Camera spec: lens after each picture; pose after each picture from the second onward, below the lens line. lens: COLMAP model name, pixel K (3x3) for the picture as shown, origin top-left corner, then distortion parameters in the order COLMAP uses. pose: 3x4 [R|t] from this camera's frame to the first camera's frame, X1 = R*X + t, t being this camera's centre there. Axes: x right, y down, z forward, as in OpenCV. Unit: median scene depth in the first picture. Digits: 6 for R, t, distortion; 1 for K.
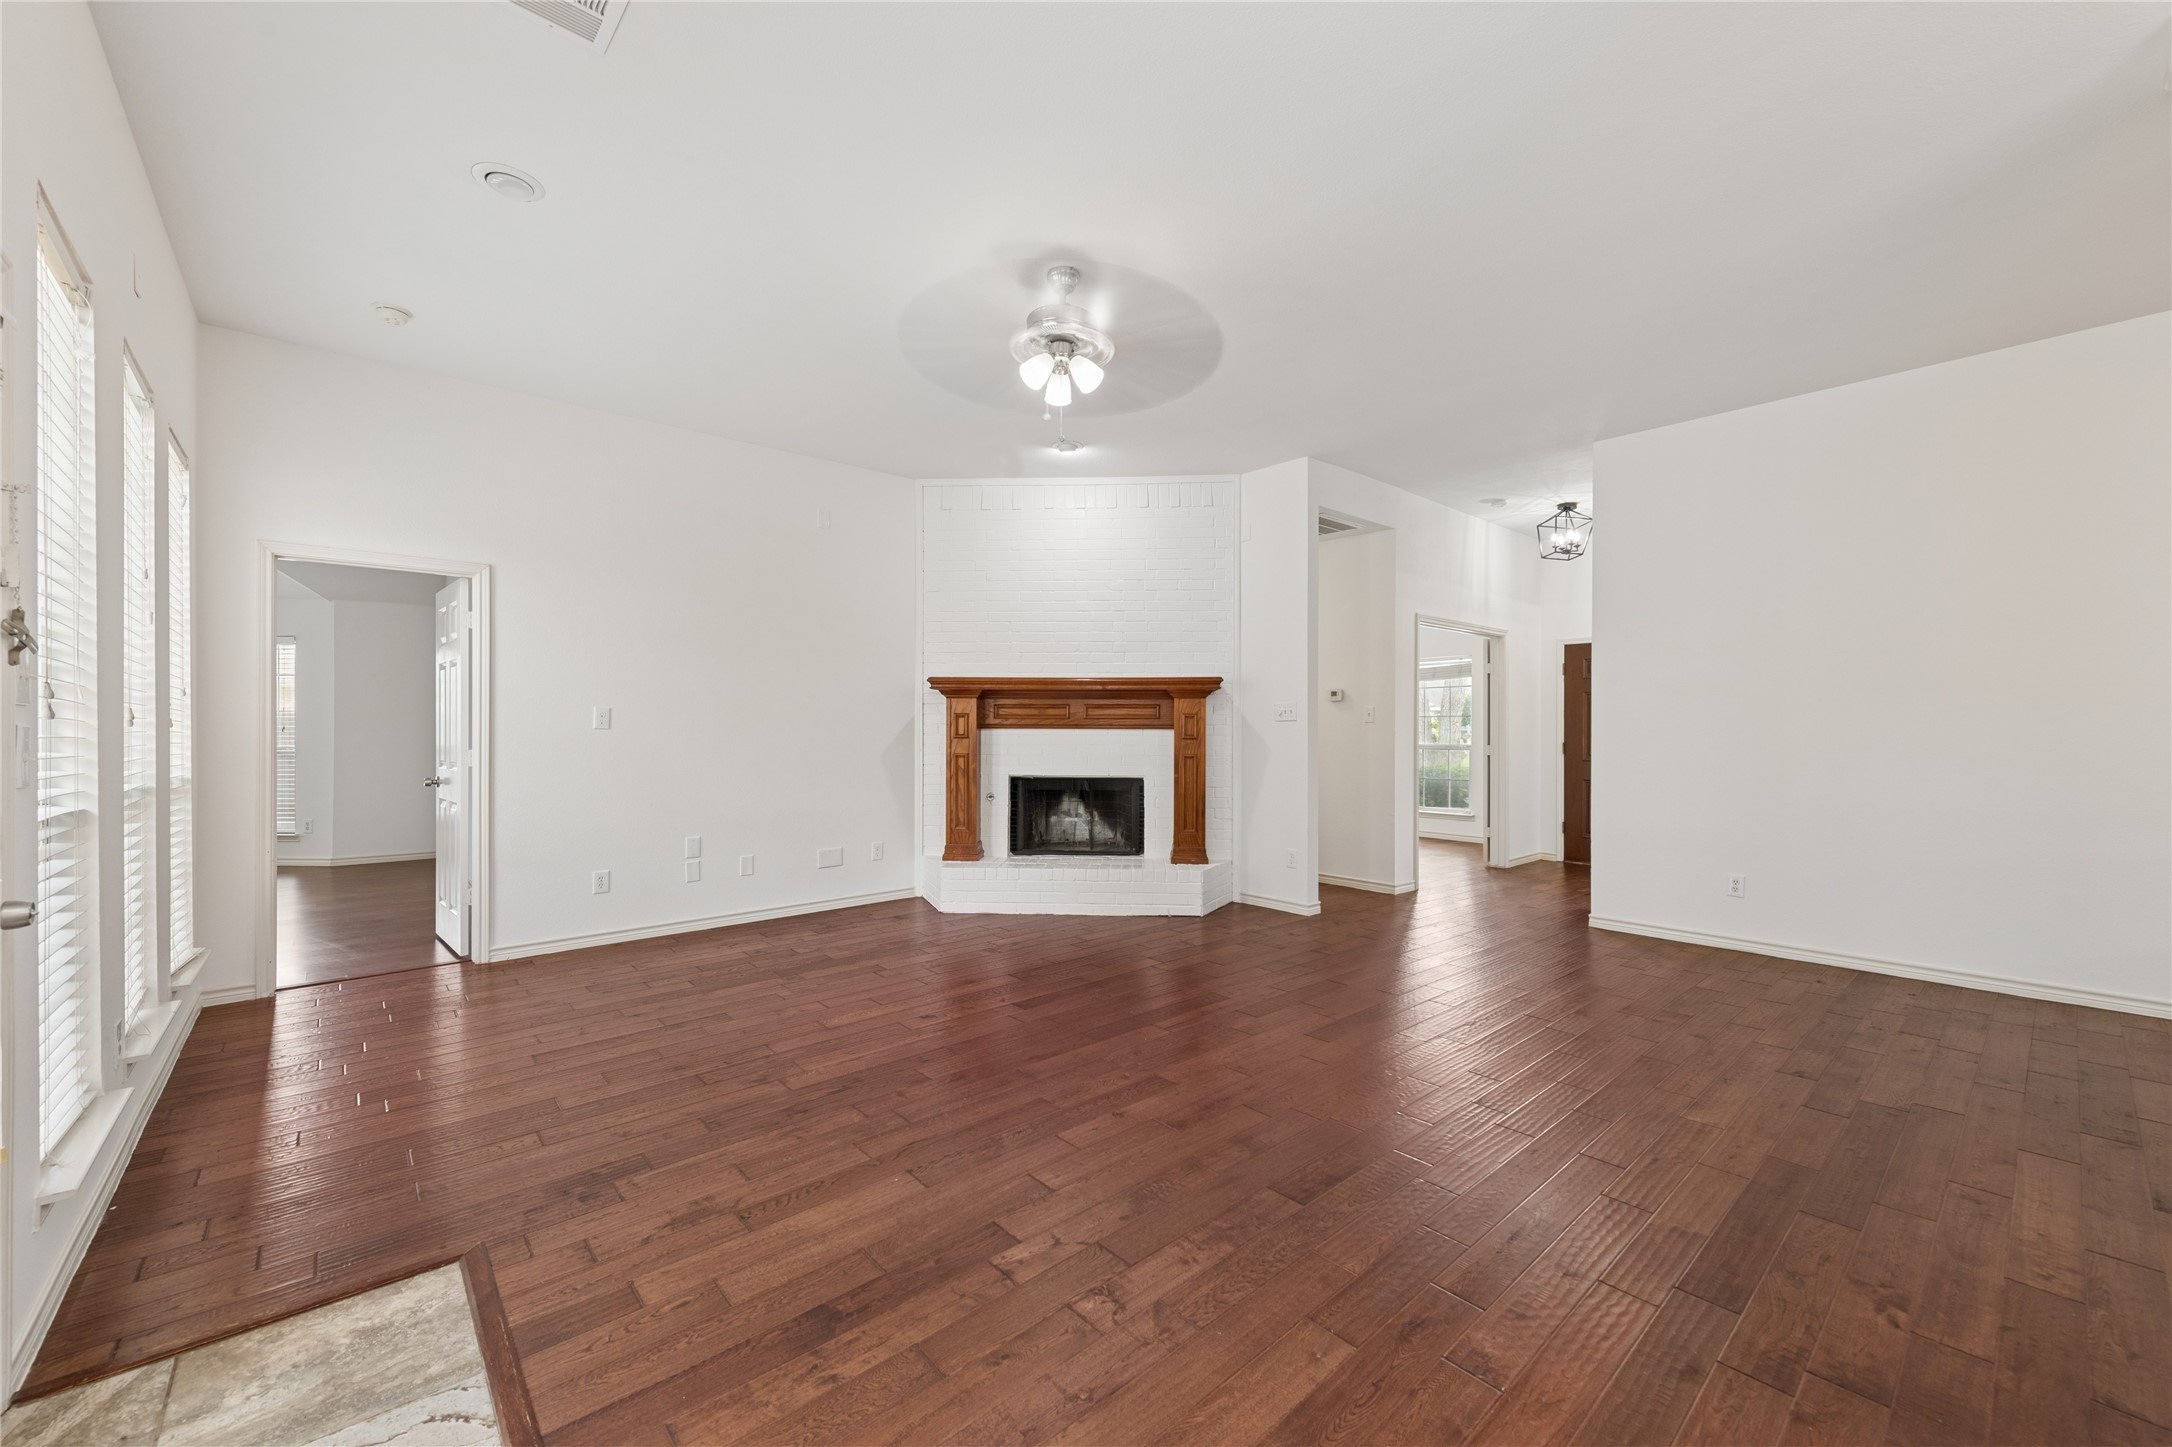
lens RADIAL K [[851.0, 0, 1088.7], [0, 851.0, 730.4], [0, 0, 1]] dist [0.000558, 0.000180]
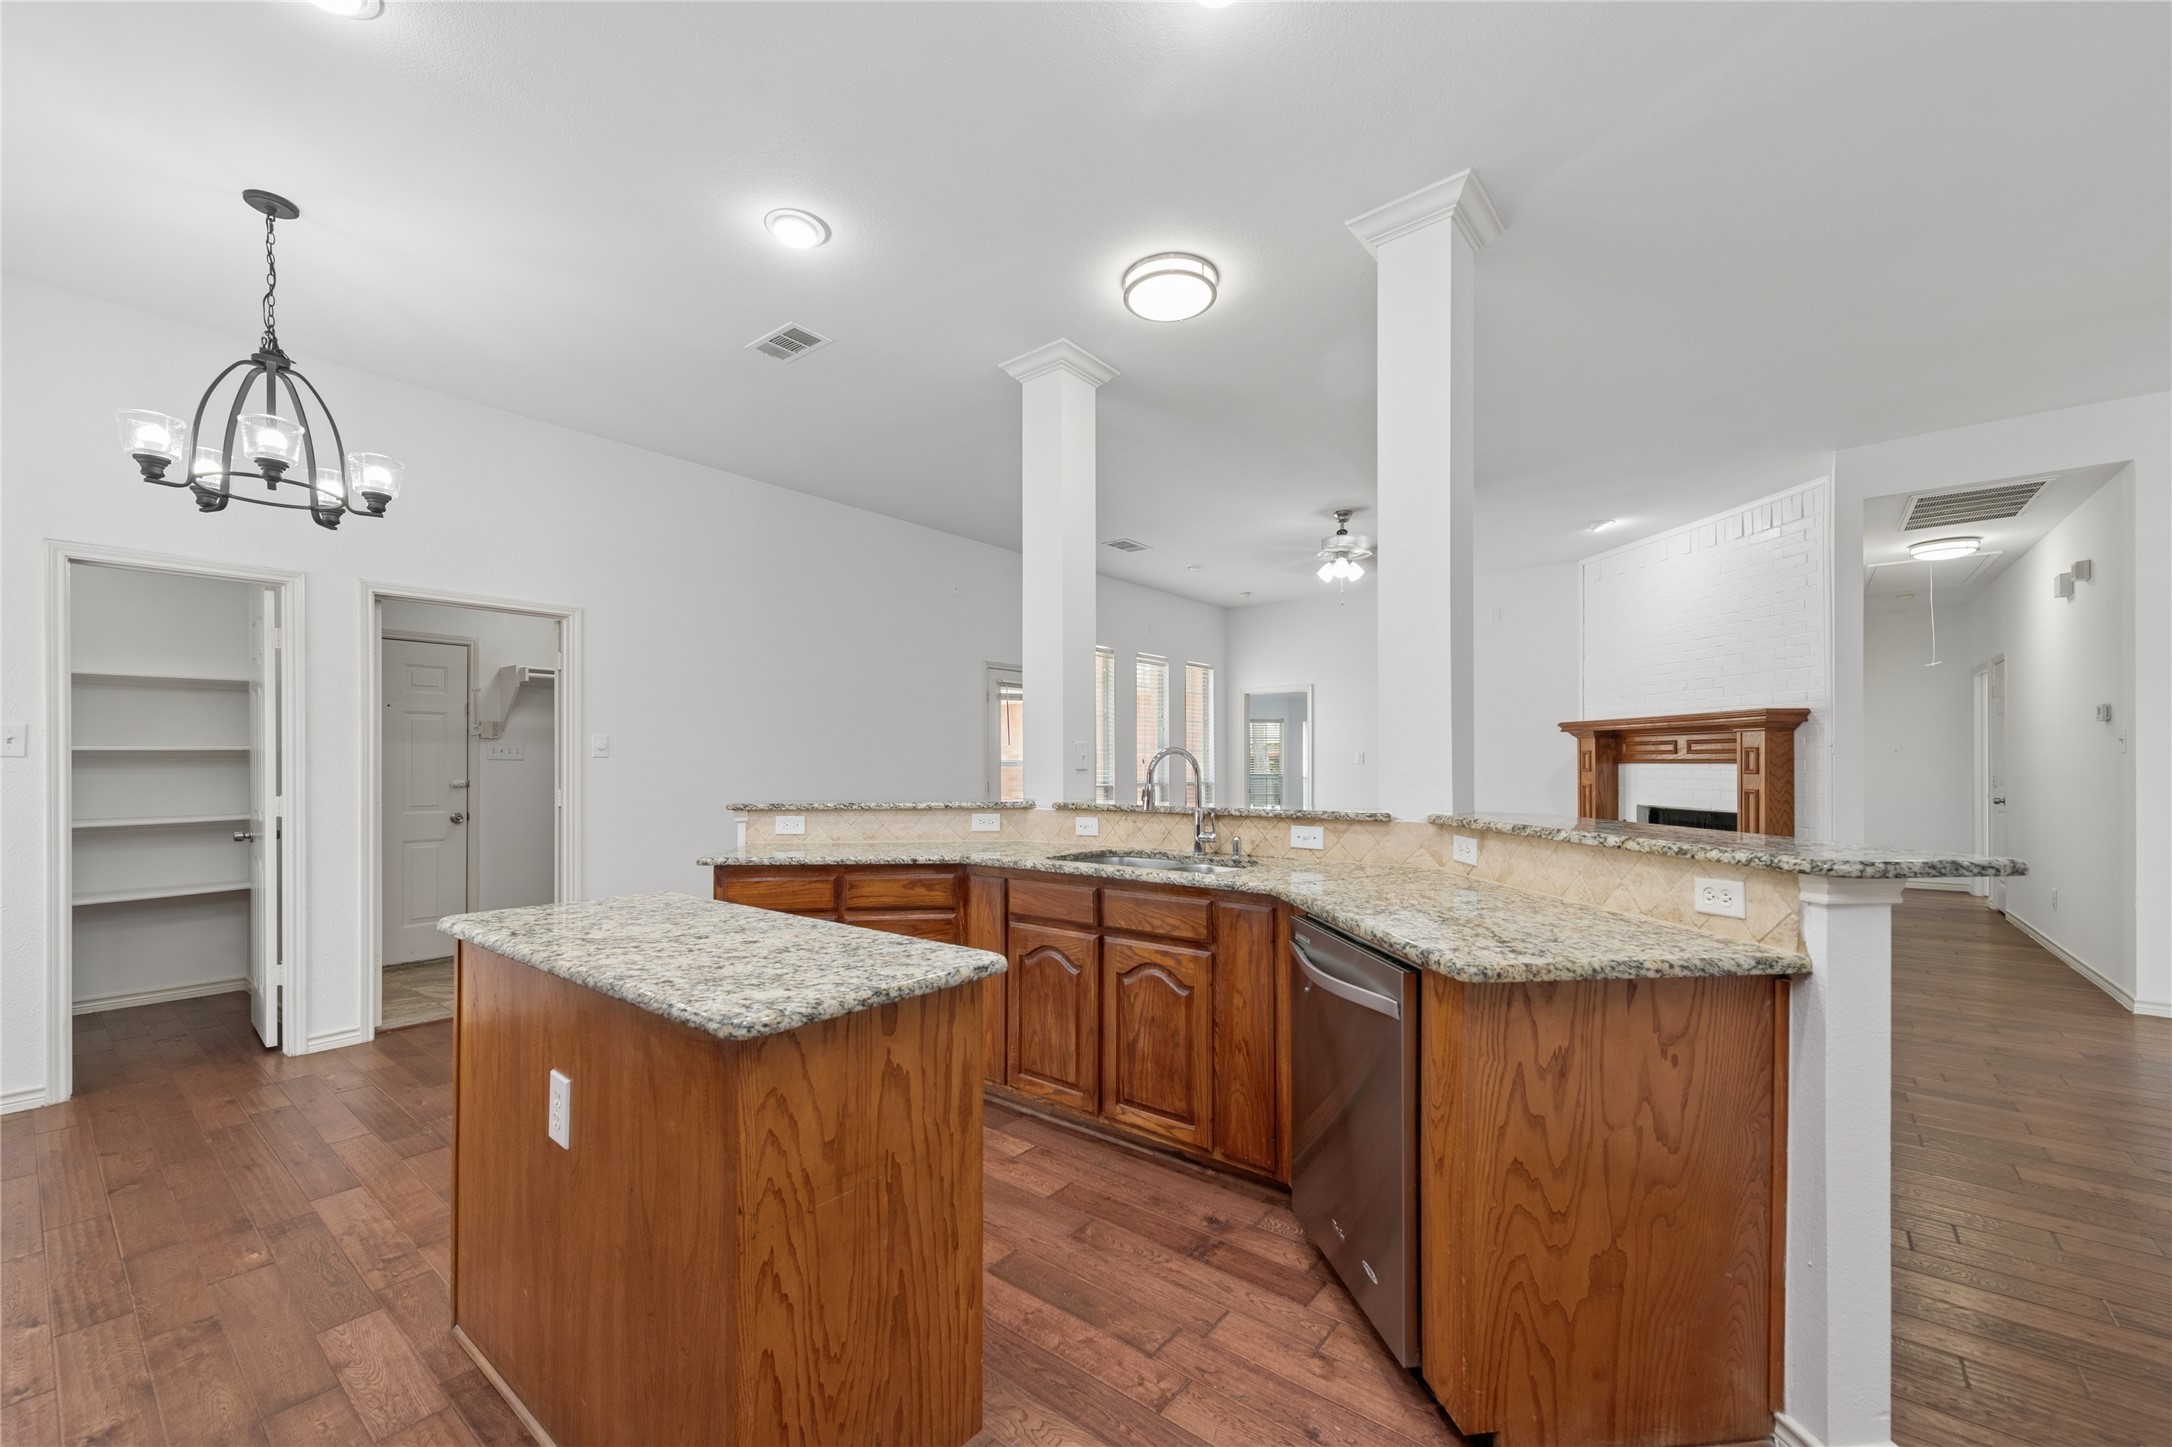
lens RADIAL K [[859.3, 0, 1091.5], [0, 859.3, 761.9], [0, 0, 1]] dist [0.007053, -0.000001]
pose [[0.166582, -0.003162, -0.986023, 0.954798], [-0.000880, 0.999994, -0.003356, 0.000863], [0.986027, 0.001427, 0.166578, 0.096977]]
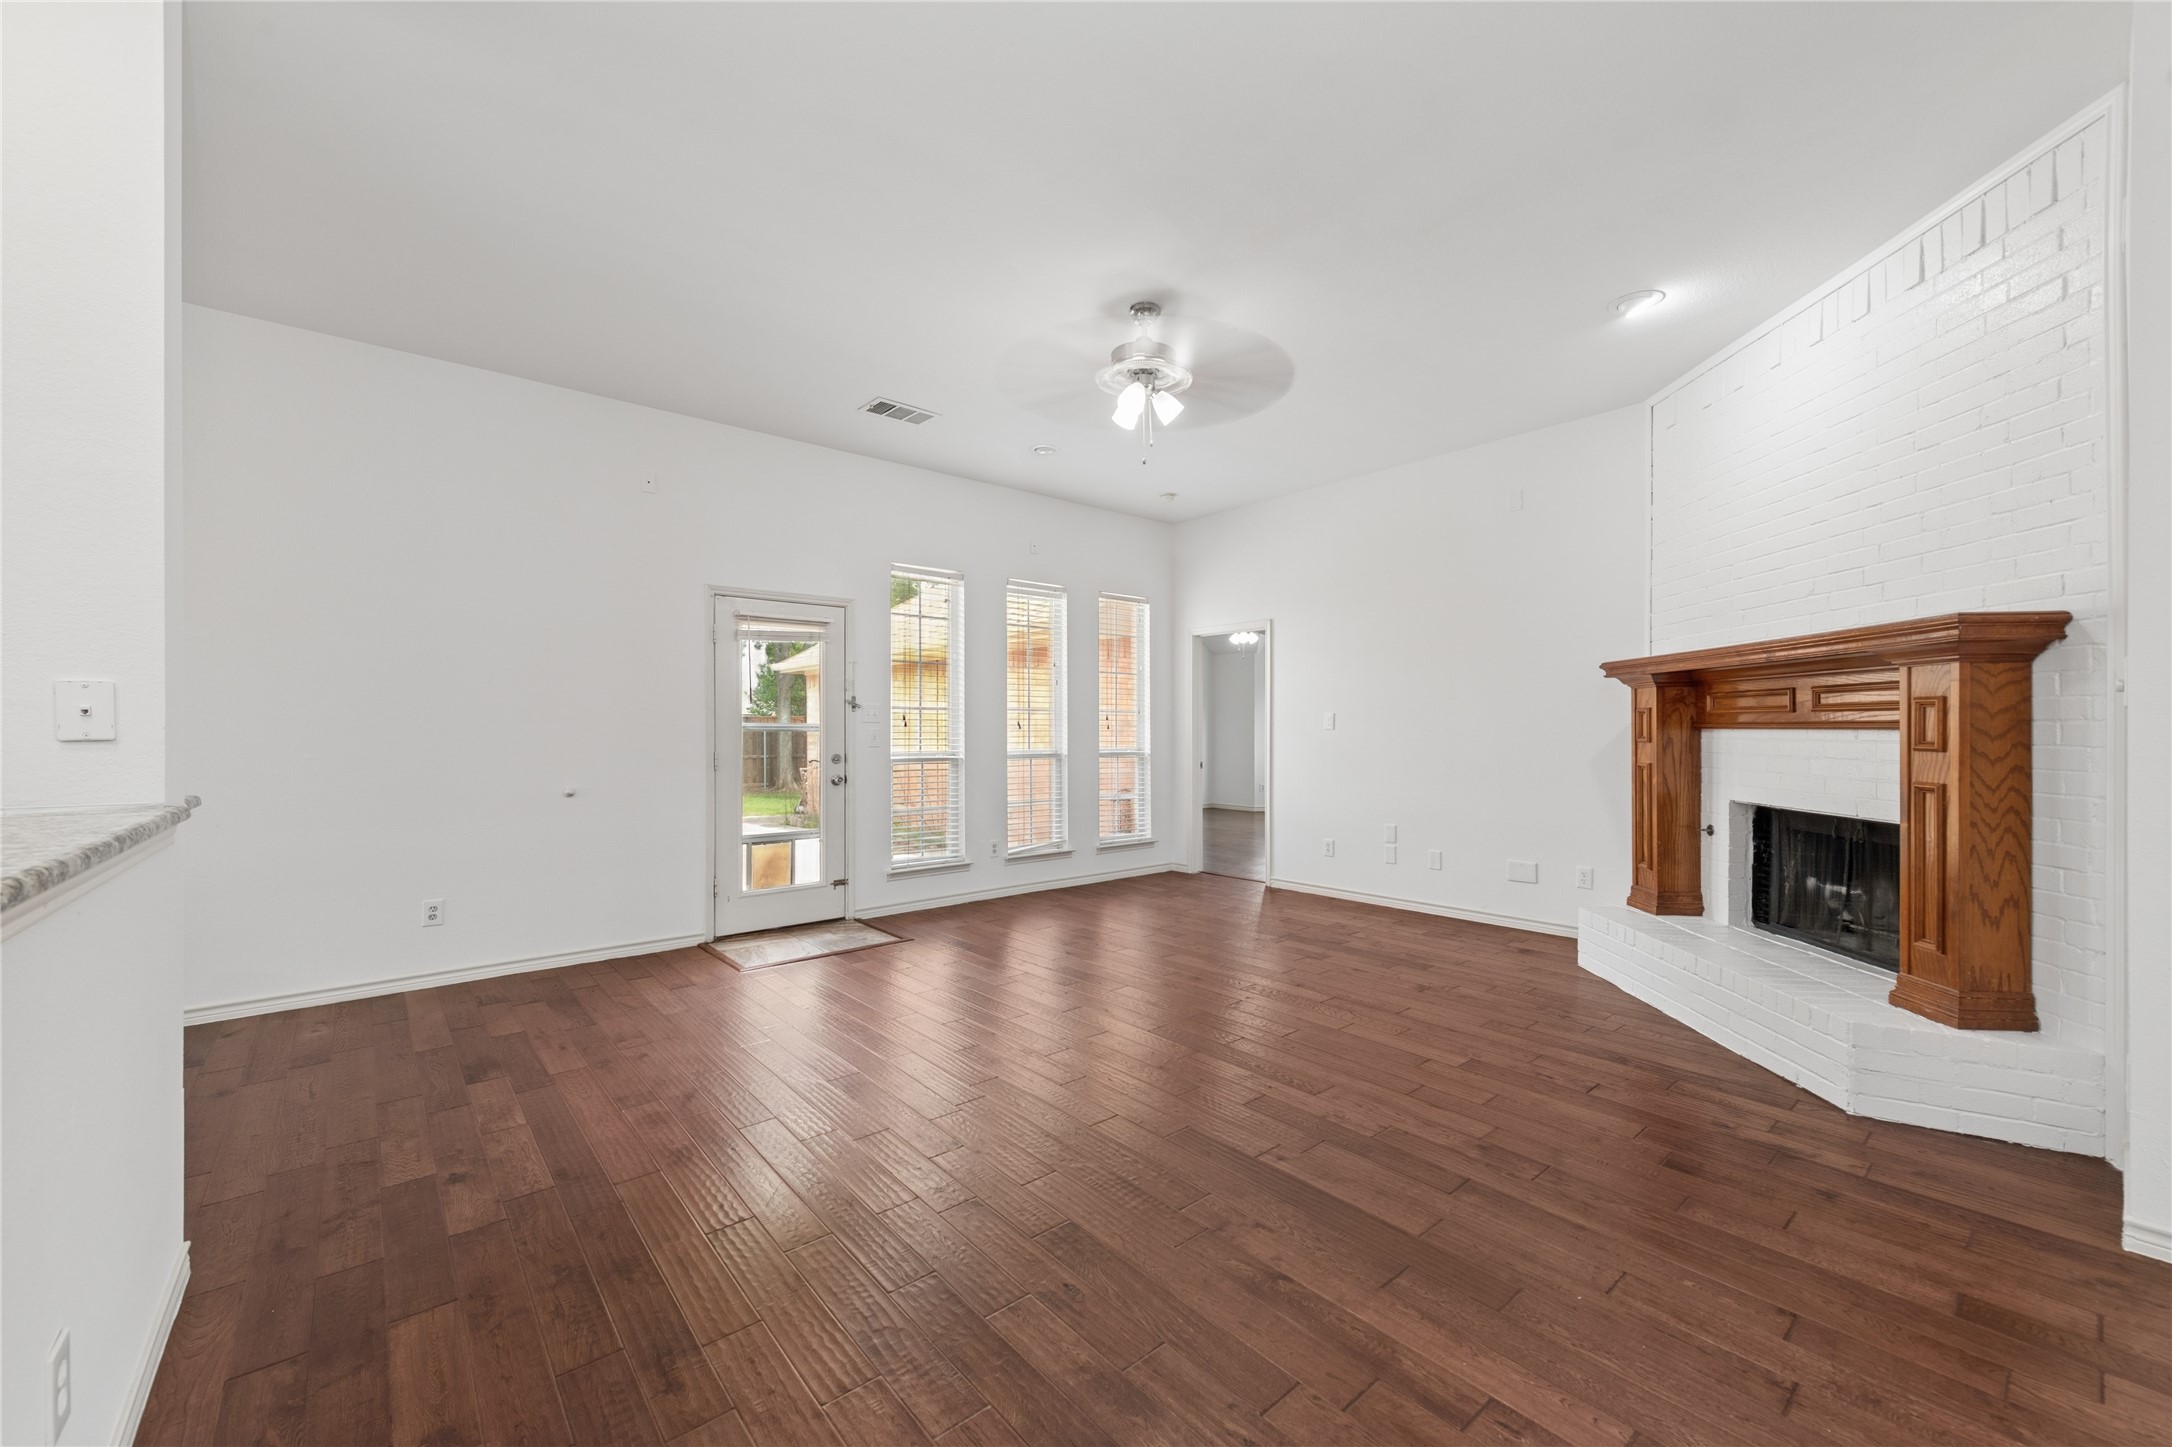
lens RADIAL K [[851.0, 0, 1088.7], [0, 851.0, 730.4], [0, 0, 1]] dist [0.000558, 0.000180]
pose [[-0.021562, 0.001809, -0.999766, 0.595069], [-0.001668, 0.999997, 0.001846, -0.001092], [0.999766, 0.001707, -0.021559, 0.543167]]
